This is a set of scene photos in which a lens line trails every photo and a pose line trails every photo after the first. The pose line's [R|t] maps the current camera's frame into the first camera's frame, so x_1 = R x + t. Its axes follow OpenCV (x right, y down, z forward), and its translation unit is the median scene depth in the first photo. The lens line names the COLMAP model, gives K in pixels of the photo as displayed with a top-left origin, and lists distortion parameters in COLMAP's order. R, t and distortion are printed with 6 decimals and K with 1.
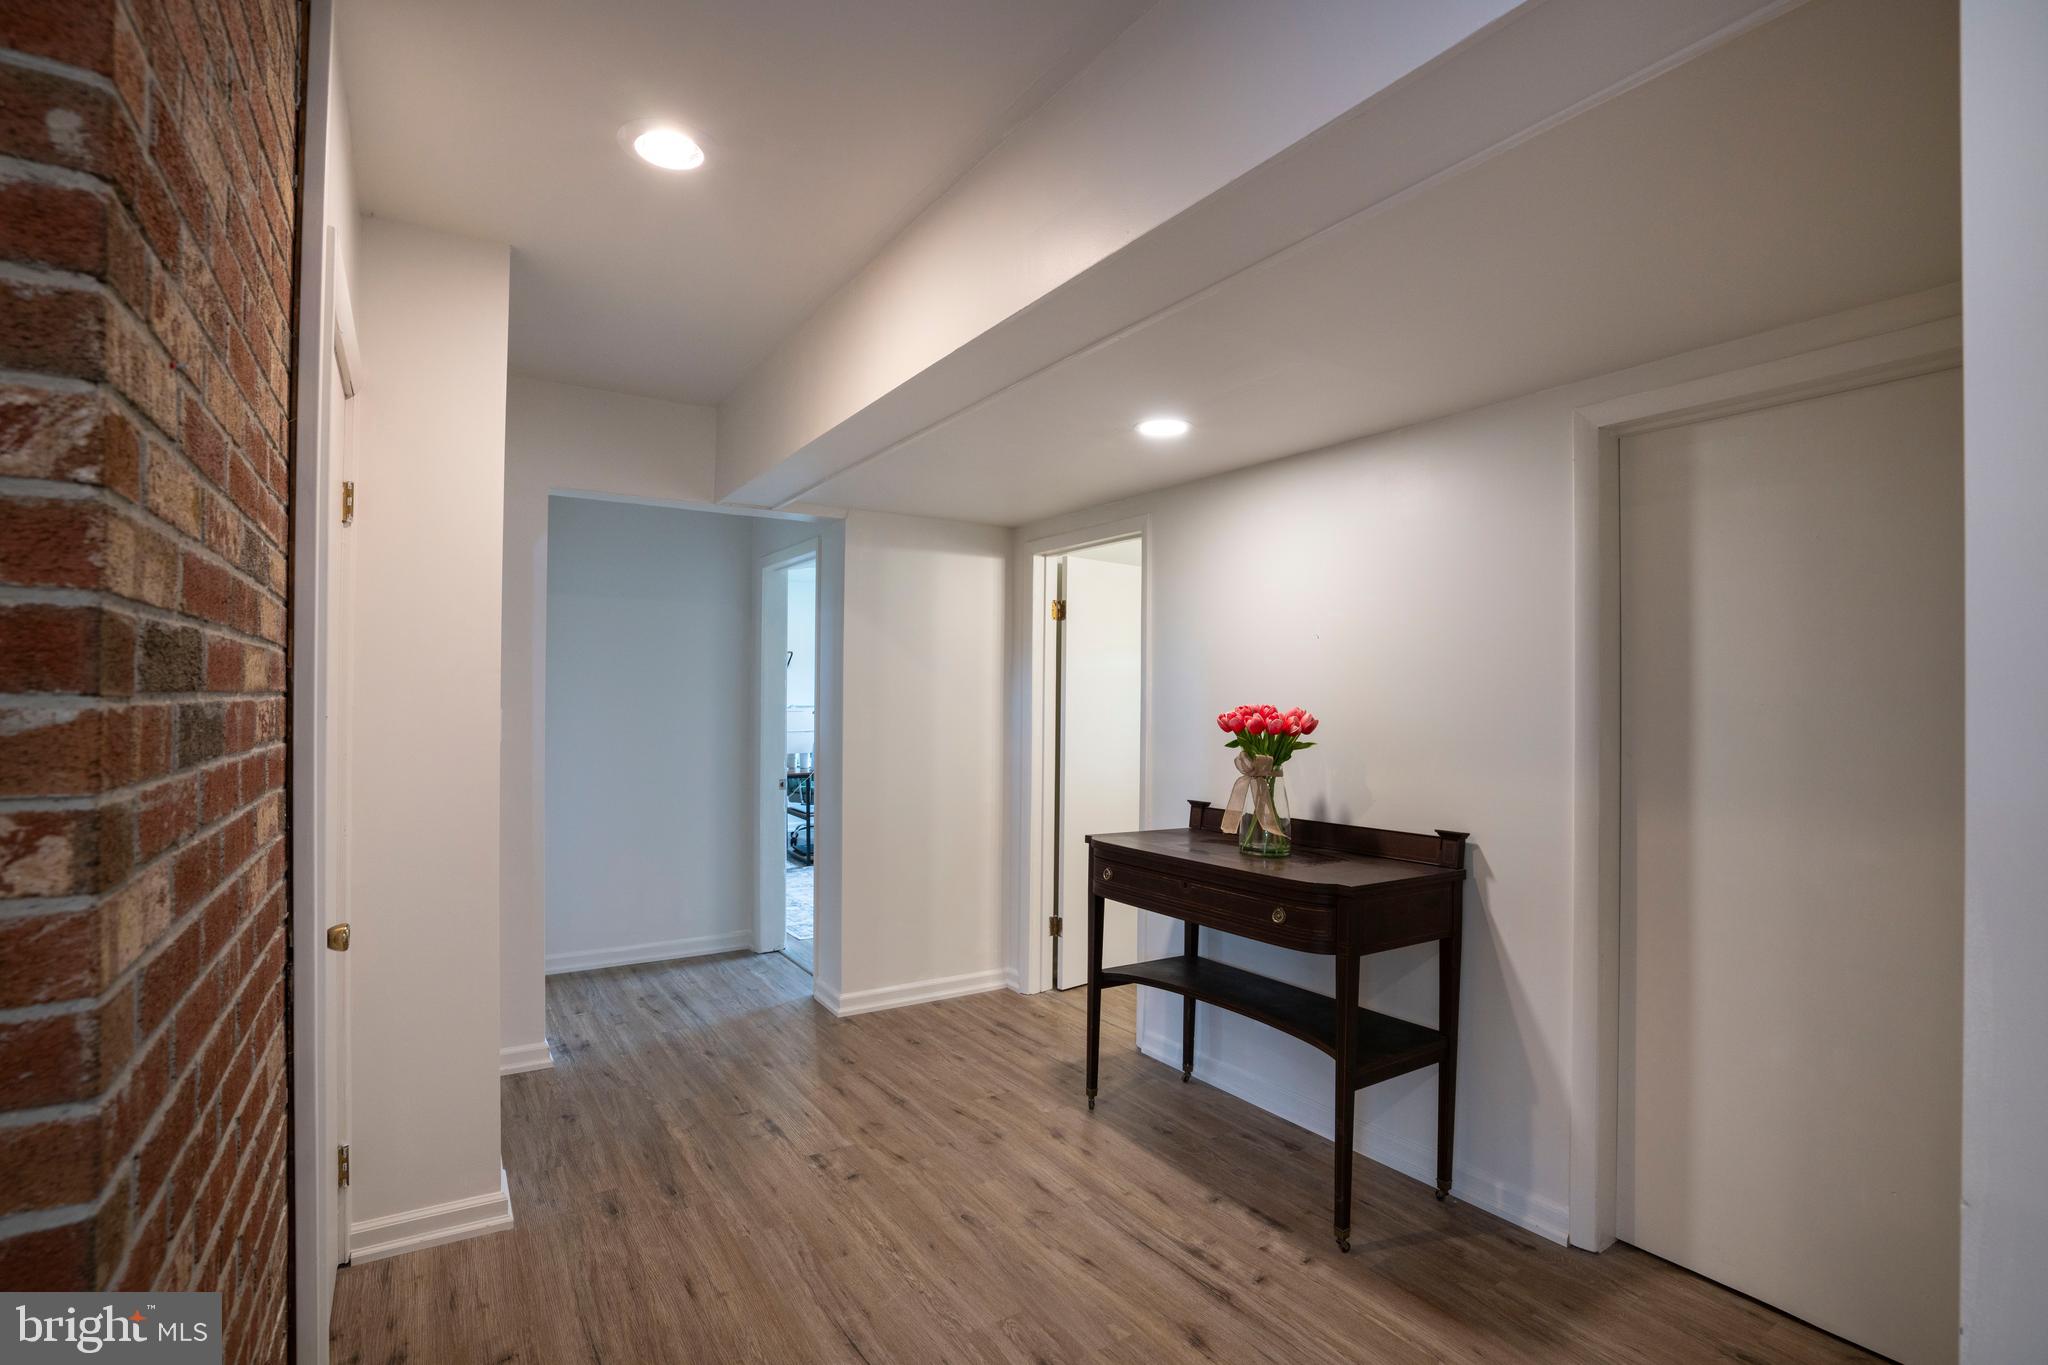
lens RADIAL K [[947.0, 0, 1025.1], [0, 947.0, 689.1], [0, 0, 1]] dist [-0.057663, 0.021268]
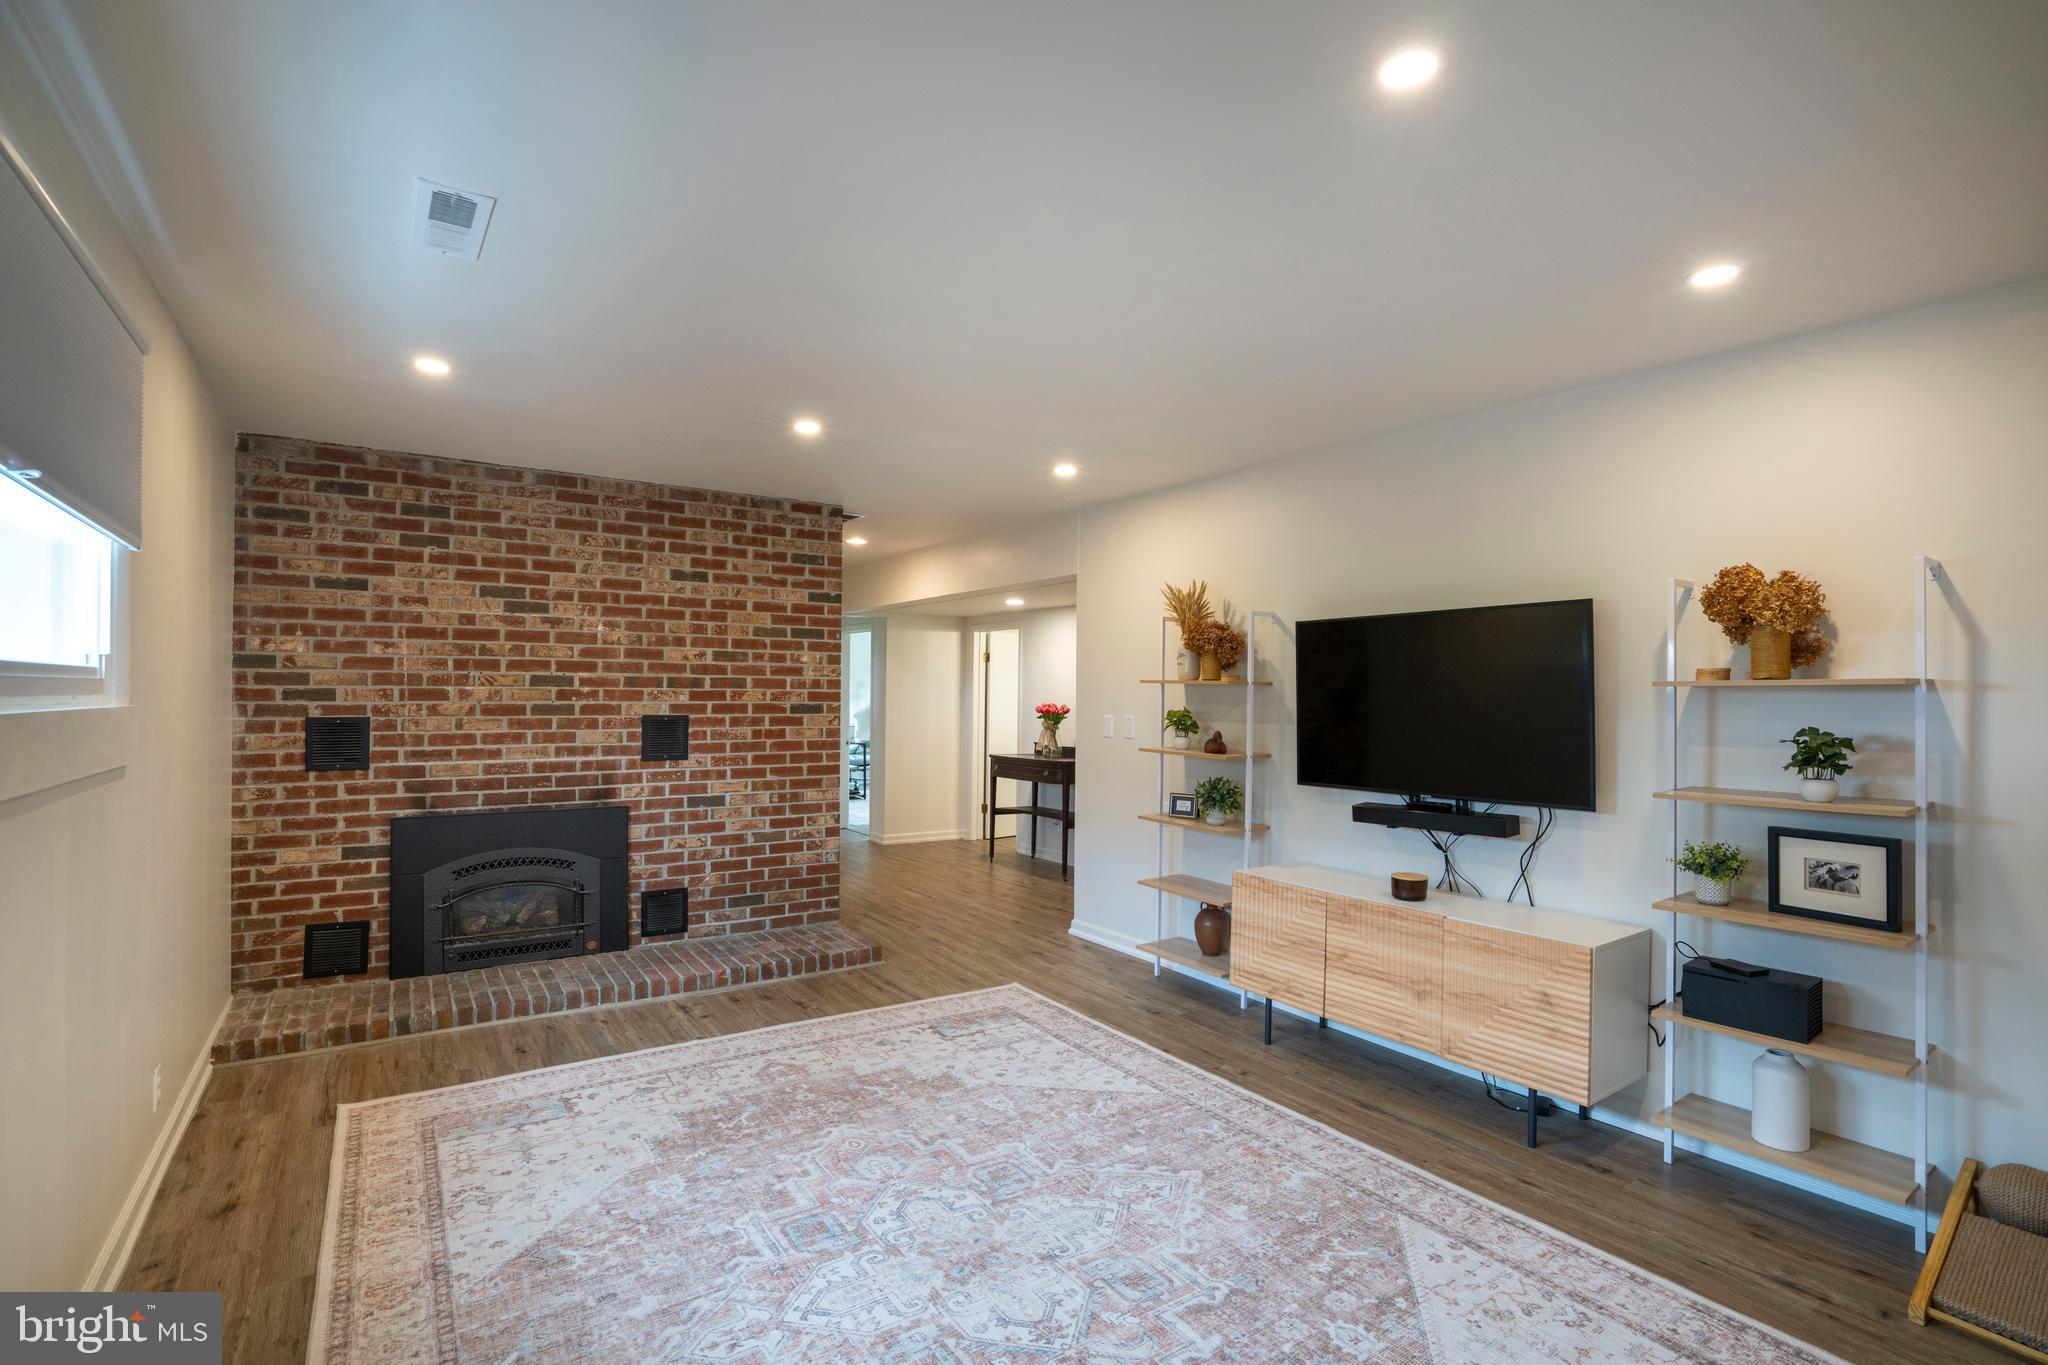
lens RADIAL K [[947.0, 0, 1013.5], [0, 947.0, 689.5], [0, 0, 1]] dist [-0.057663, 0.021268]
pose [[0.999815, 0.003062, 0.018977, 0.081743], [-0.003154, 0.999983, 0.004850, -0.032817], [-0.018962, -0.004909, 0.999808, -1.607010]]
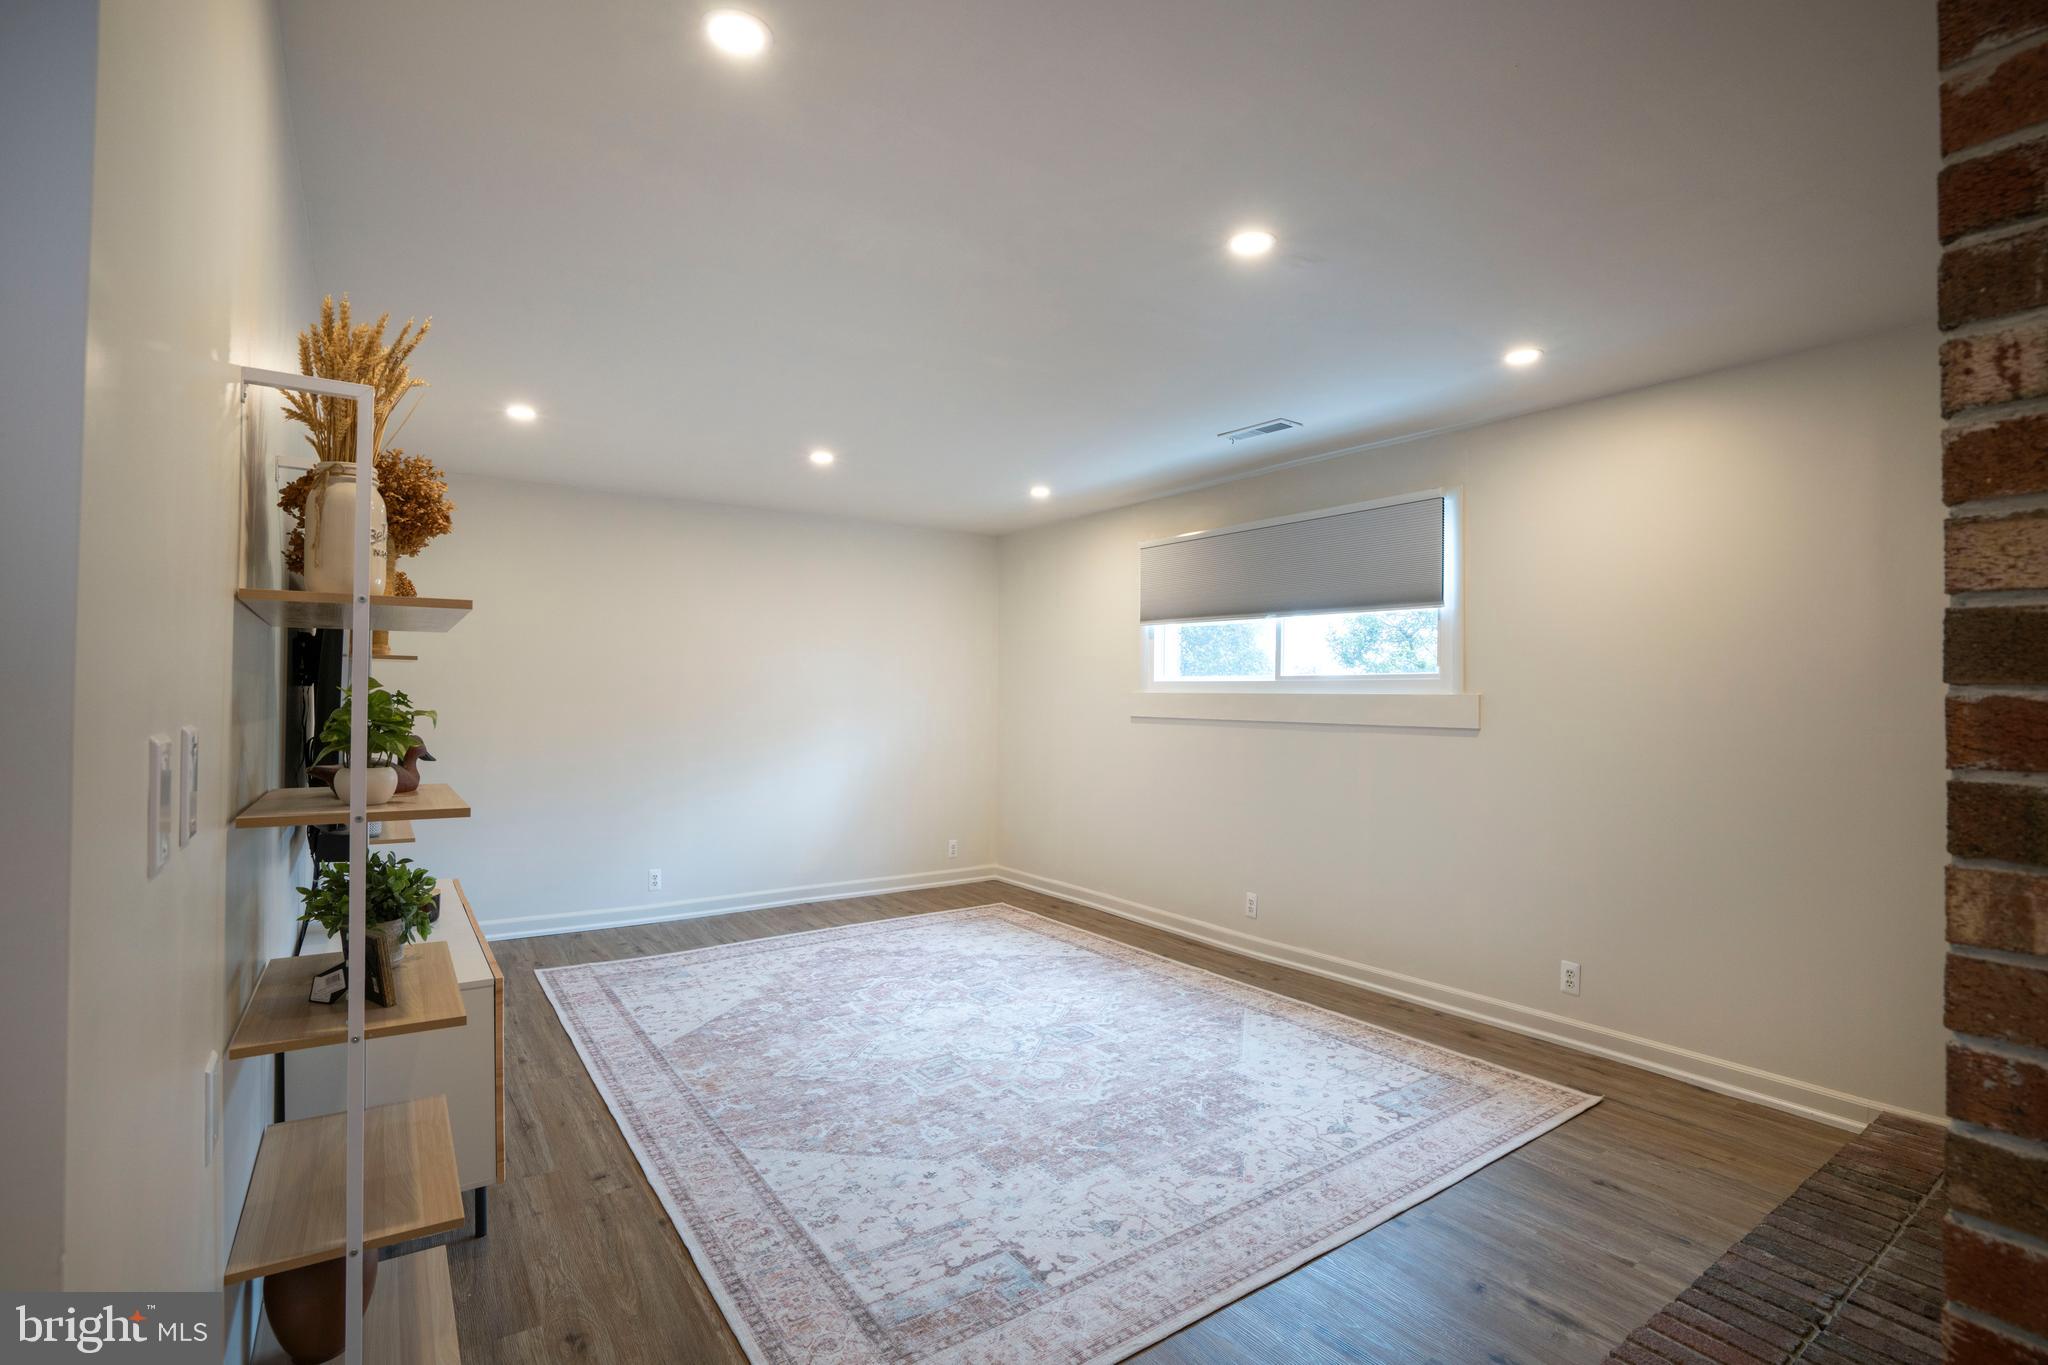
lens RADIAL K [[947.0, 0, 1022.9], [0, 947.0, 692.8], [0, 0, 1]] dist [-0.057663, 0.021268]
pose [[-0.999276, -0.014436, -0.035215, 0.038958], [-0.013964, 0.999810, -0.013606, 0.010852], [0.035405, -0.013104, -0.999287, 0.449976]]
